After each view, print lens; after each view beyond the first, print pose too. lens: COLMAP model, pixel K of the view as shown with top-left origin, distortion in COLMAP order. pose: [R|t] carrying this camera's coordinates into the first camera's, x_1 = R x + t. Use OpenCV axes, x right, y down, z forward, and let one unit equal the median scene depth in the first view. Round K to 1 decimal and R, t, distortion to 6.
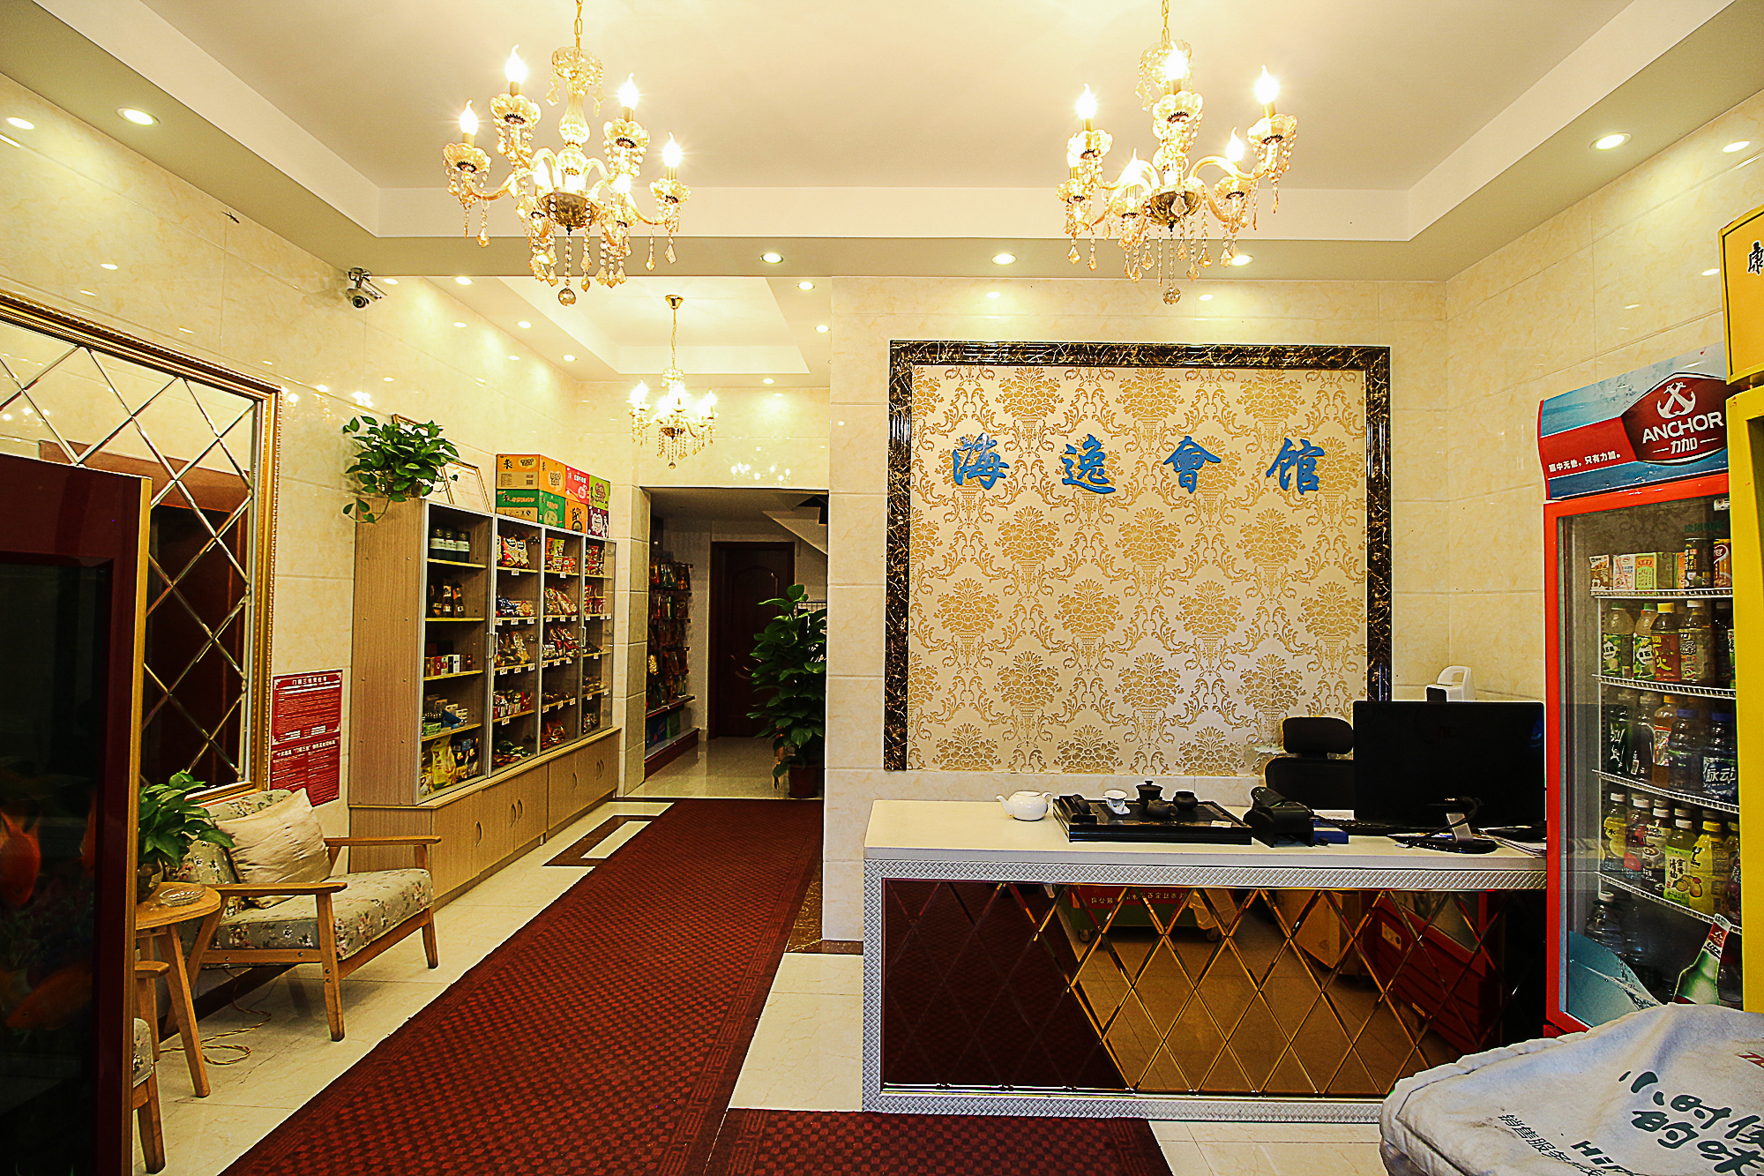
lens RADIAL K [[815.8, 0, 882.0], [0, 815.8, 588.0], [0, 0, 1]] dist [0.003480, -0.013843]
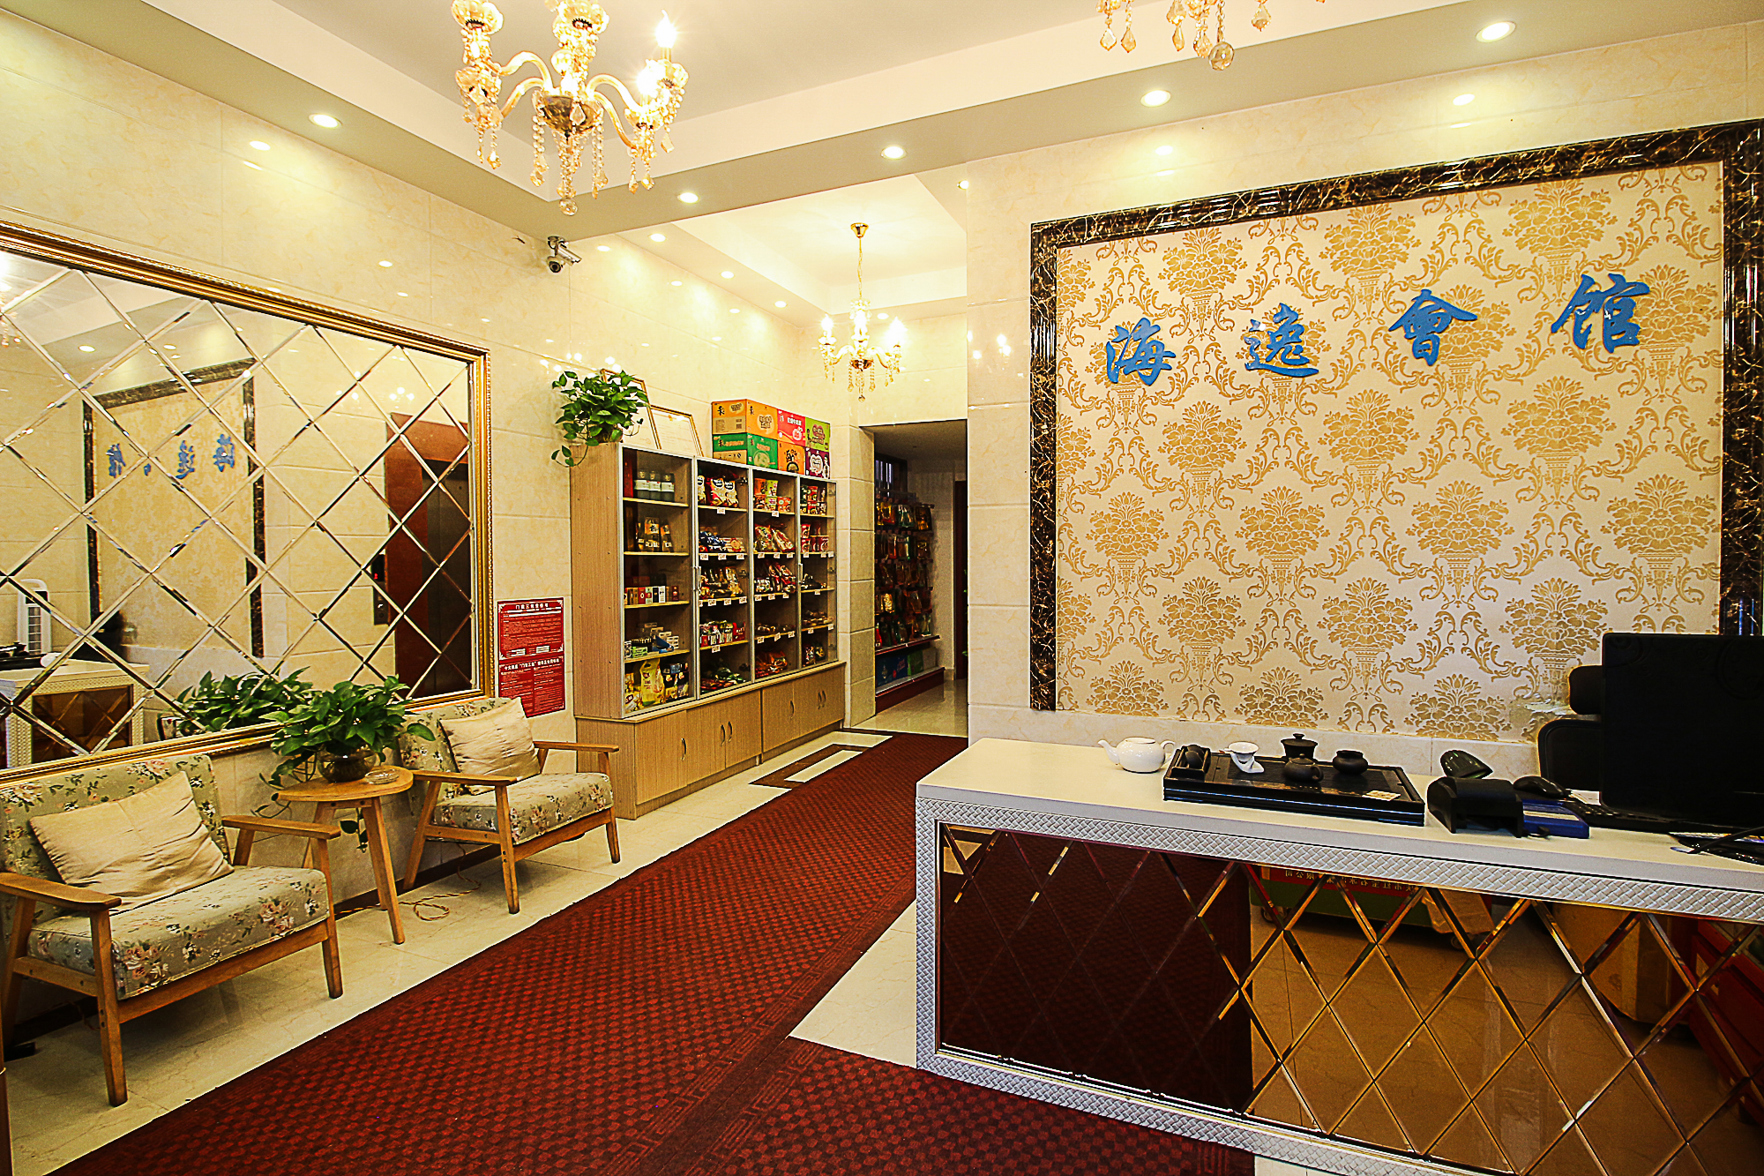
lens RADIAL K [[813.0, 0, 887.6], [0, 813.0, 580.5], [0, 0, 1]] dist [0.003360, -0.013657]
pose [[0.931459, -0.004878, -0.363814, 0.183058], [0.024392, 0.998498, 0.049061, 0.032539], [0.363028, -0.054573, 0.930179, 0.110889]]
